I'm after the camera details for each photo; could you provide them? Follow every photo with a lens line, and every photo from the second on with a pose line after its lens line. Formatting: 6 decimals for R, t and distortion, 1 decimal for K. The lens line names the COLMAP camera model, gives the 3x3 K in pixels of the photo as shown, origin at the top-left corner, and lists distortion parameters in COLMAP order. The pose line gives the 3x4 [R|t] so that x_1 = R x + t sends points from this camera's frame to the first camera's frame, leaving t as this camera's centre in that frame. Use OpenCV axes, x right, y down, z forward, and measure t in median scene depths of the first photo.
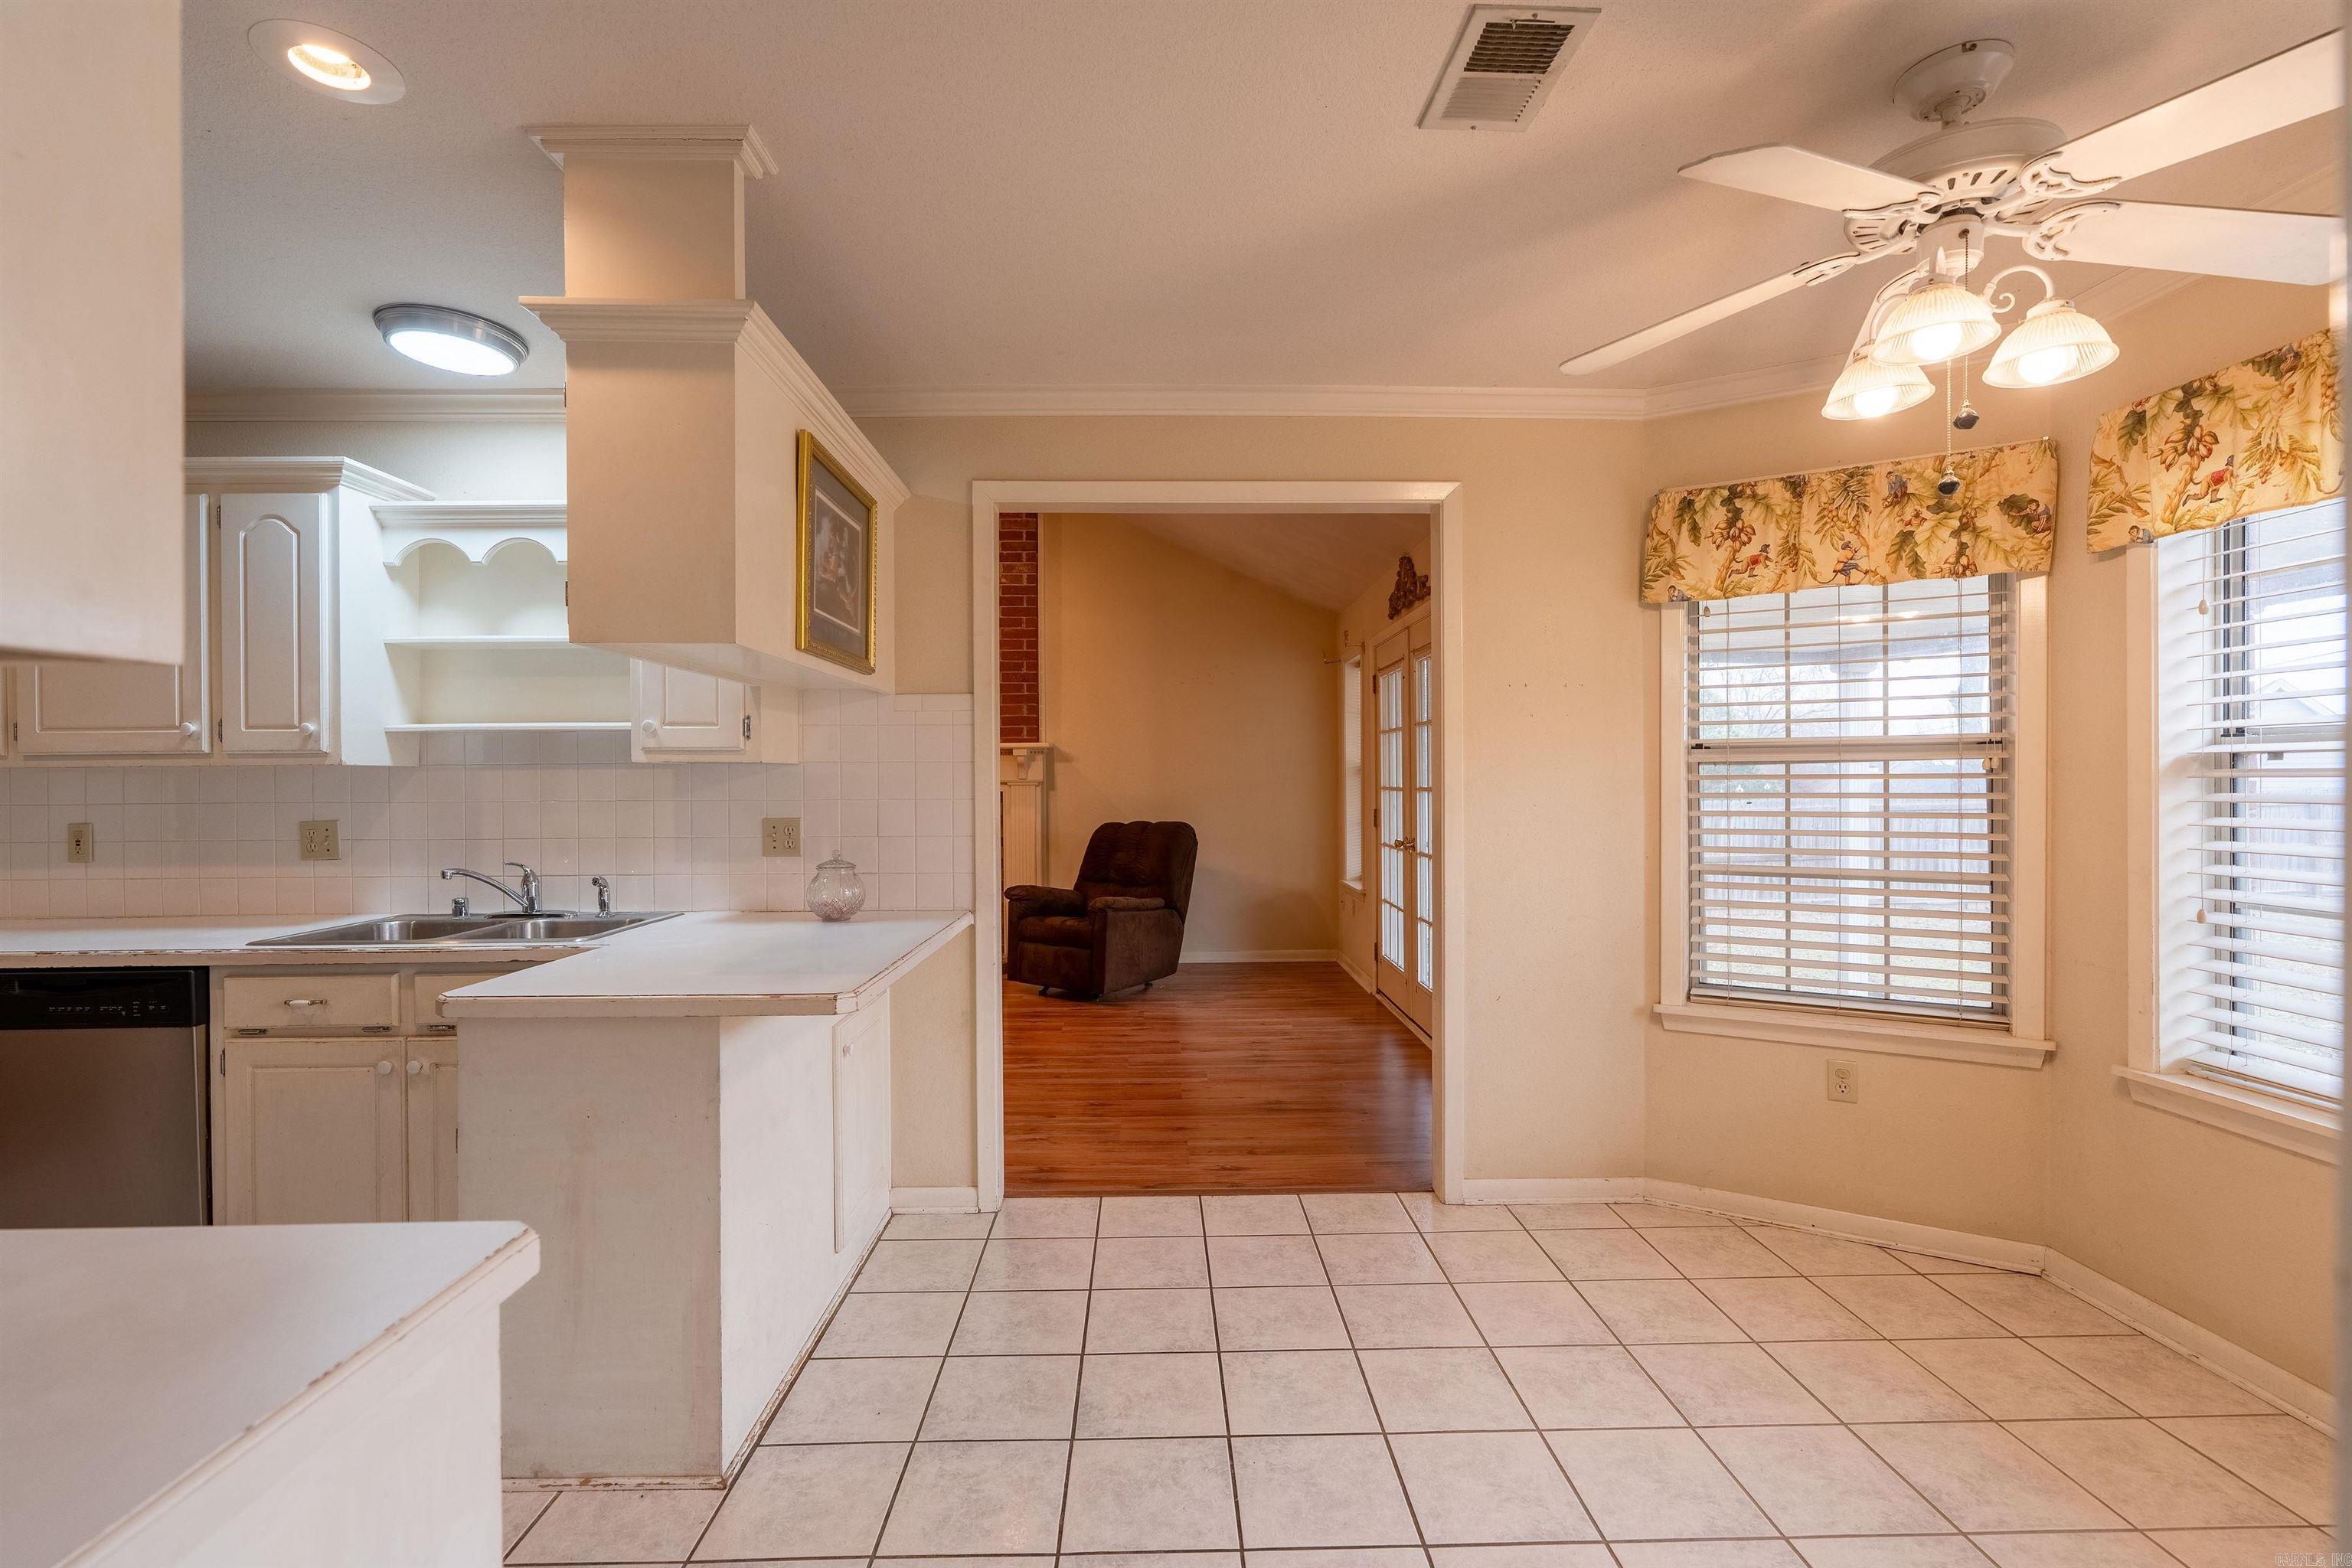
lens RADIAL K [[1051.3, 0, 1165.2], [0, 1051.3, 783.3], [0, 0, 1]] dist [-0.007444, 0.003071]
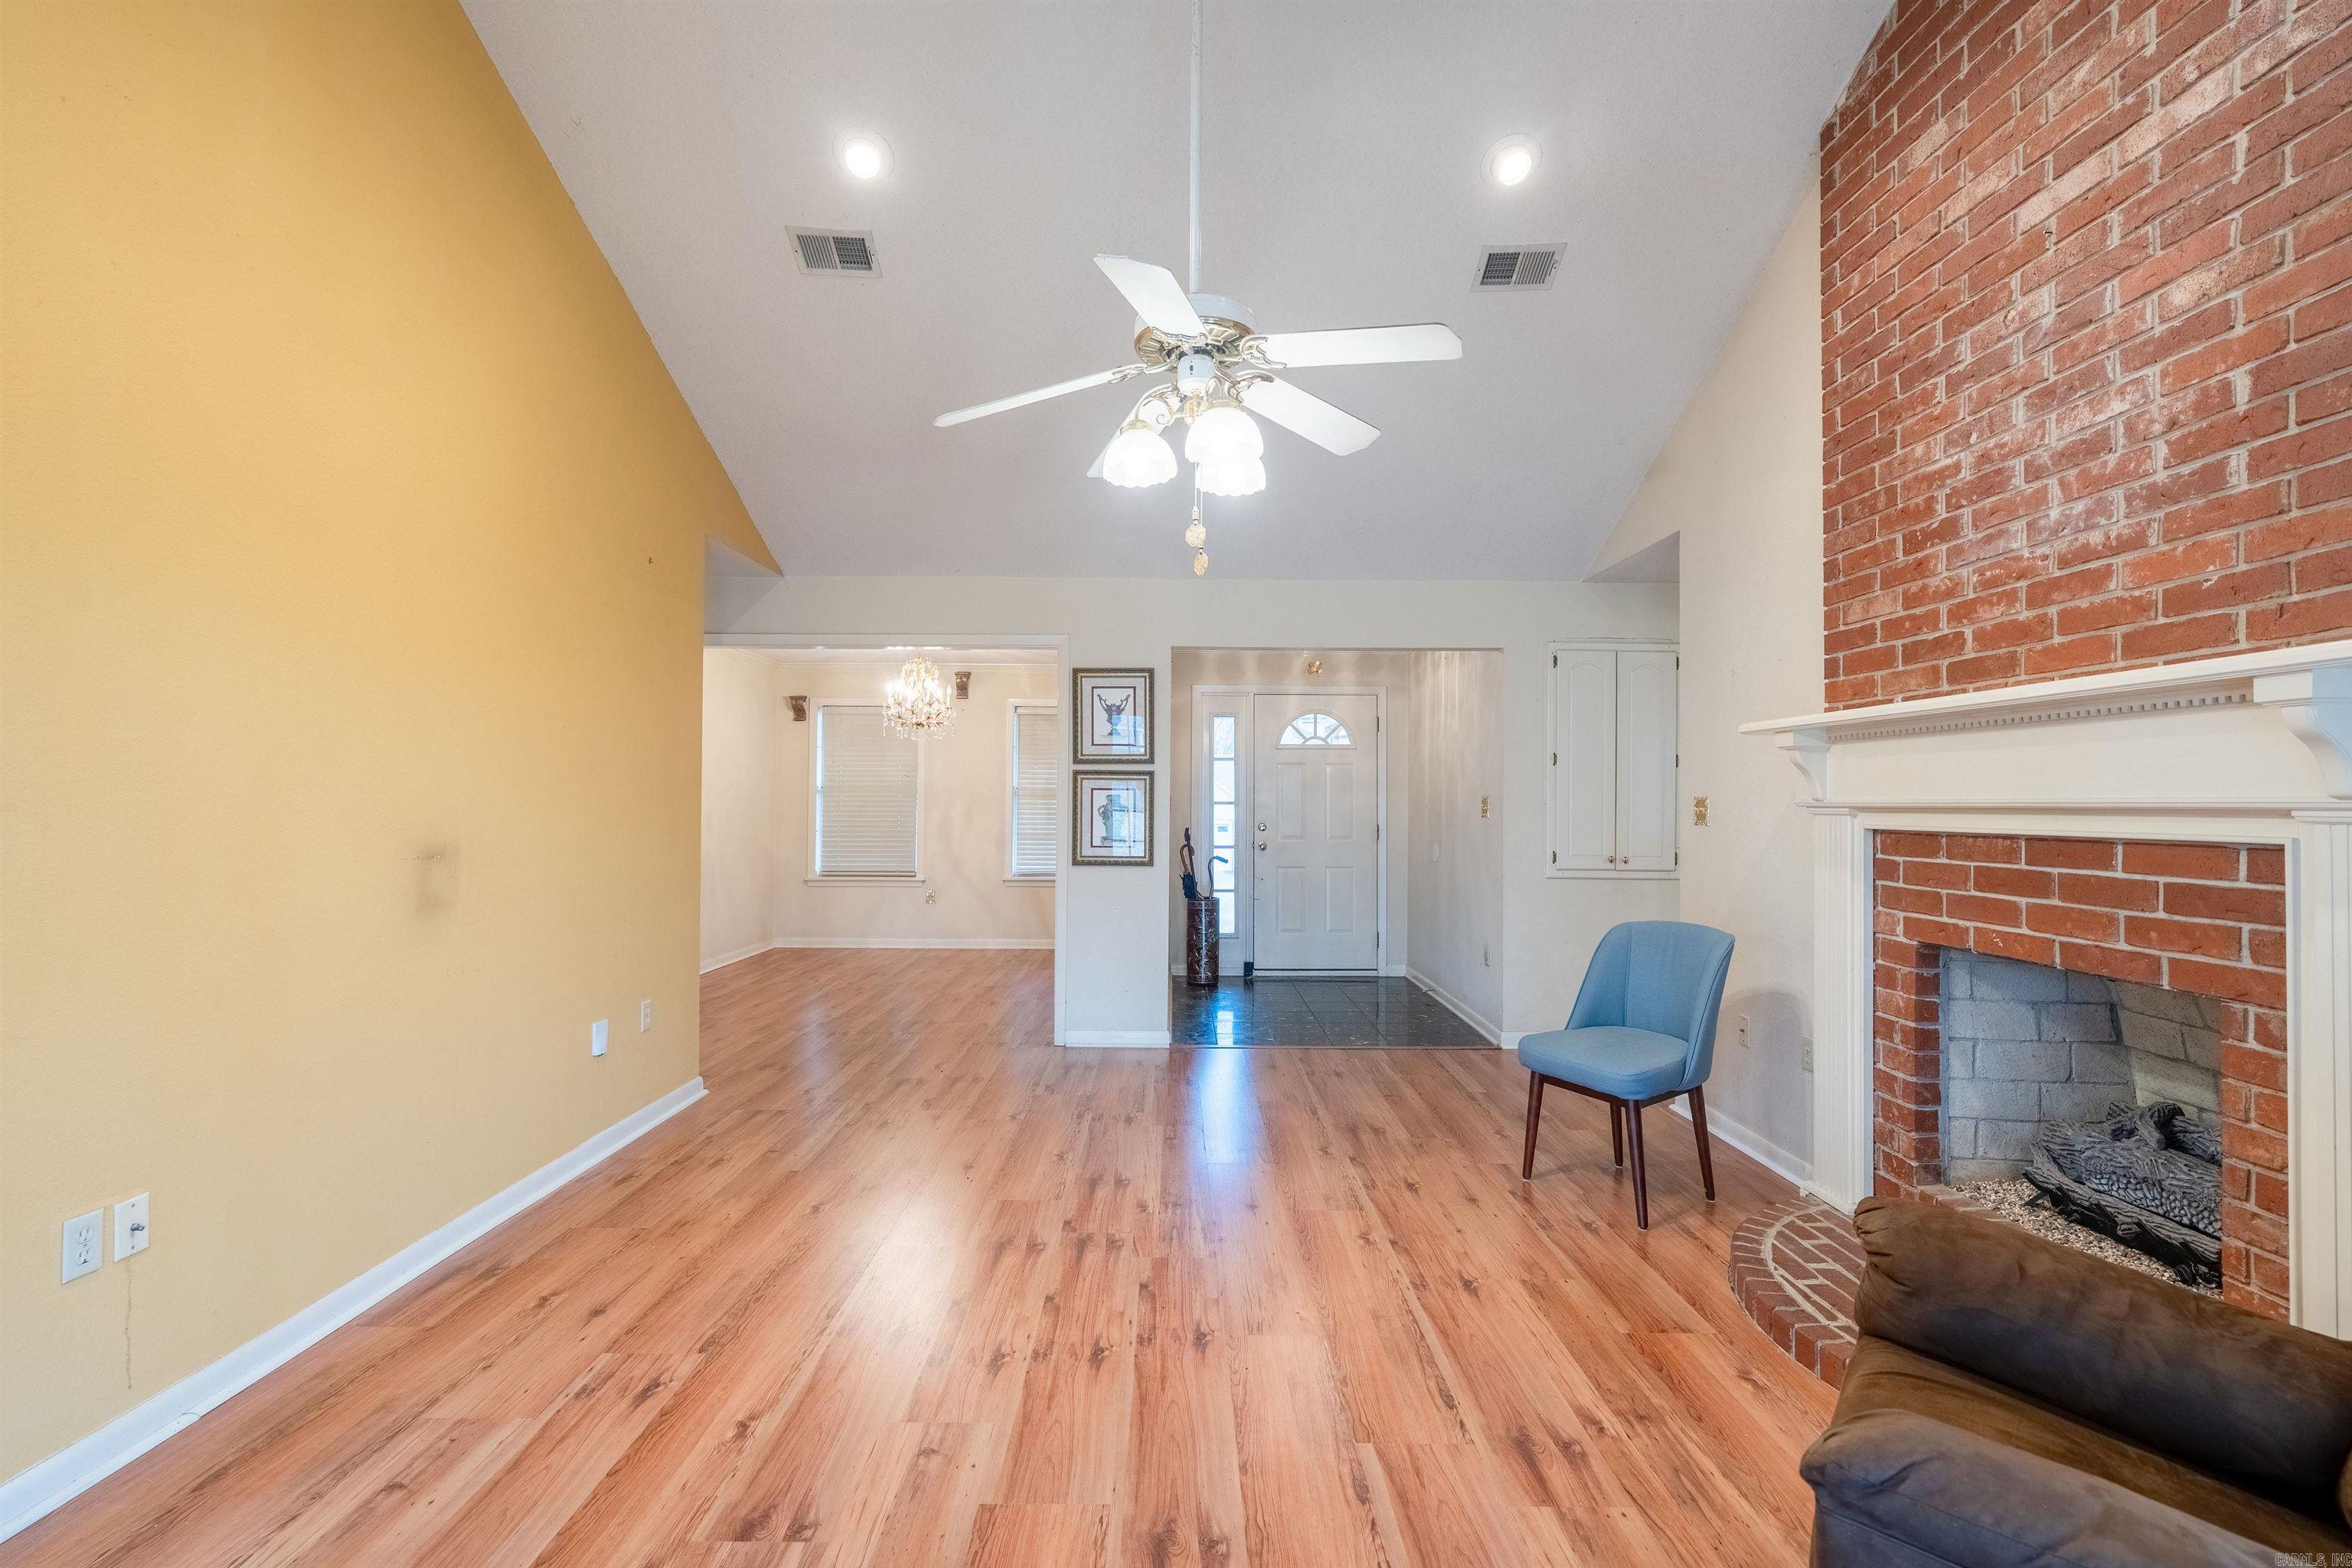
lens RADIAL K [[1051.3, 0, 1175.5], [0, 1051.3, 783.6], [0, 0, 1]] dist [-0.007444, 0.003071]
pose [[-0.011322, -0.008912, -0.999896, 0.197646], [-0.008311, 0.999927, -0.008818, -0.004893], [0.999901, 0.008211, -0.011395, 1.323522]]
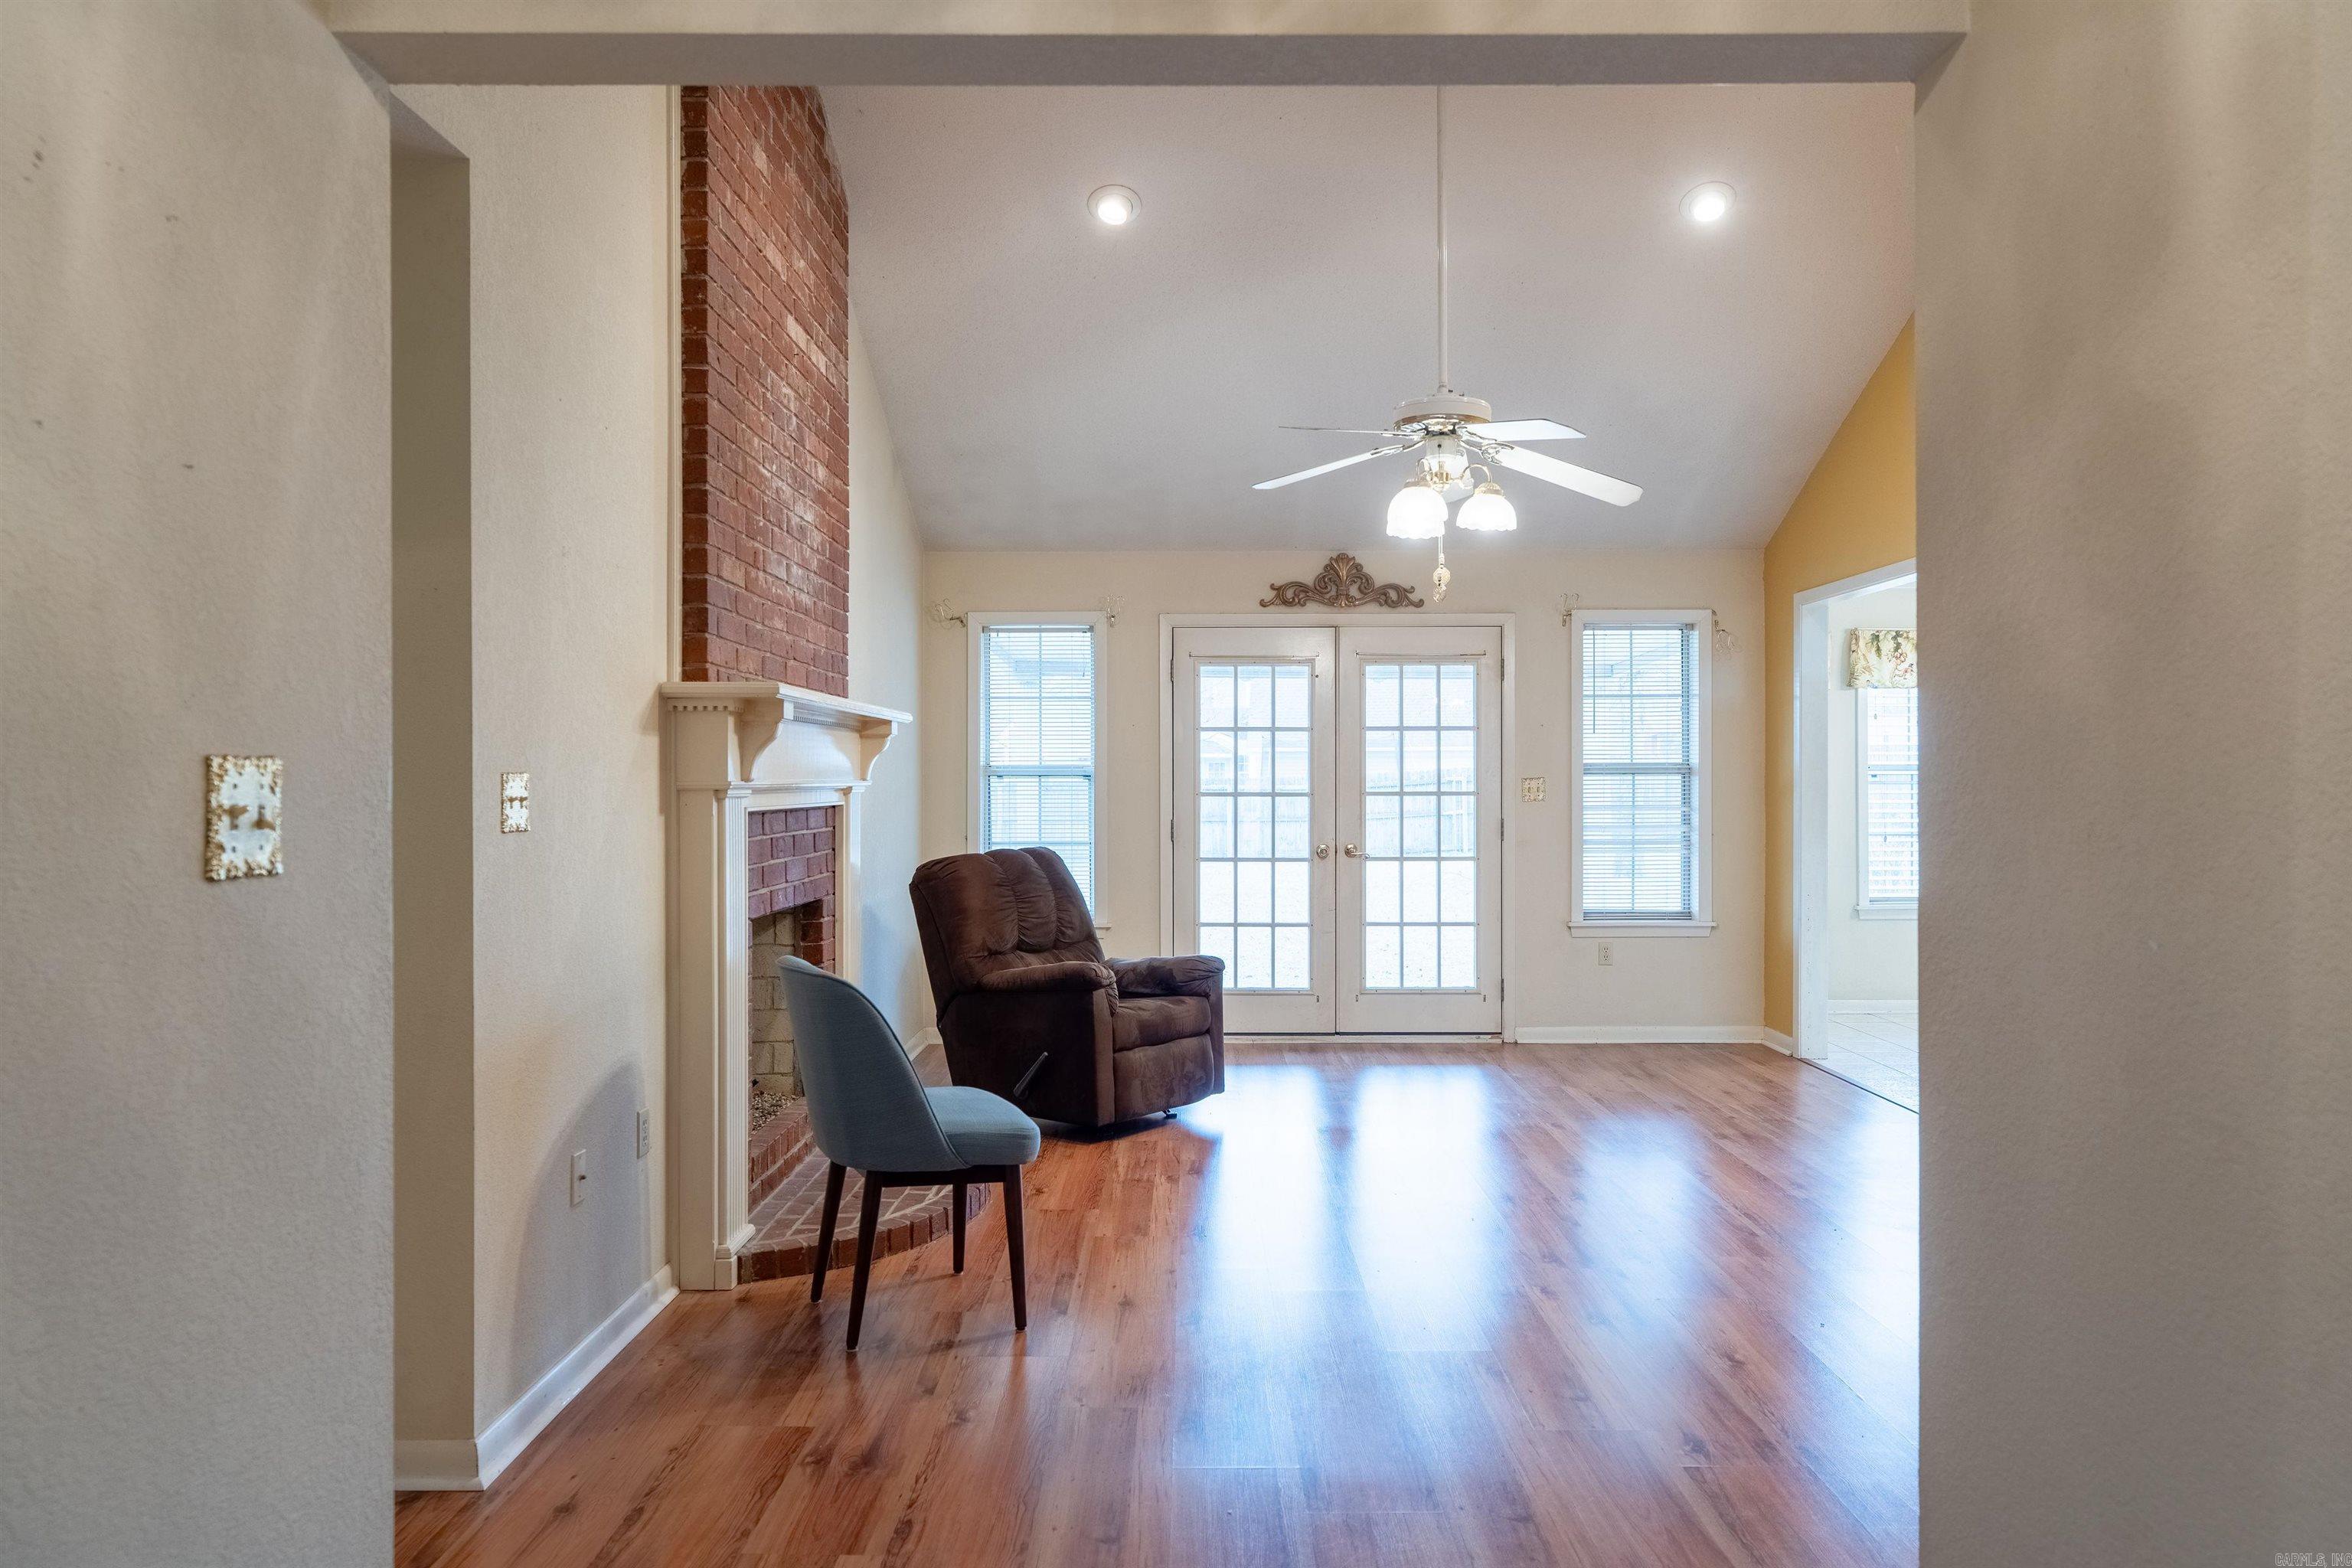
lens RADIAL K [[1561.0, 0, 1175.5], [0, 1561.0, 785.8], [0, 0, 1]] dist [0.003022, 0.001289]
pose [[0.024485, 0.004502, 0.999690, -1.622421], [0.003958, 0.999982, -0.004600, 0.005108], [-0.999692, 0.004070, 0.024467, 1.500337]]
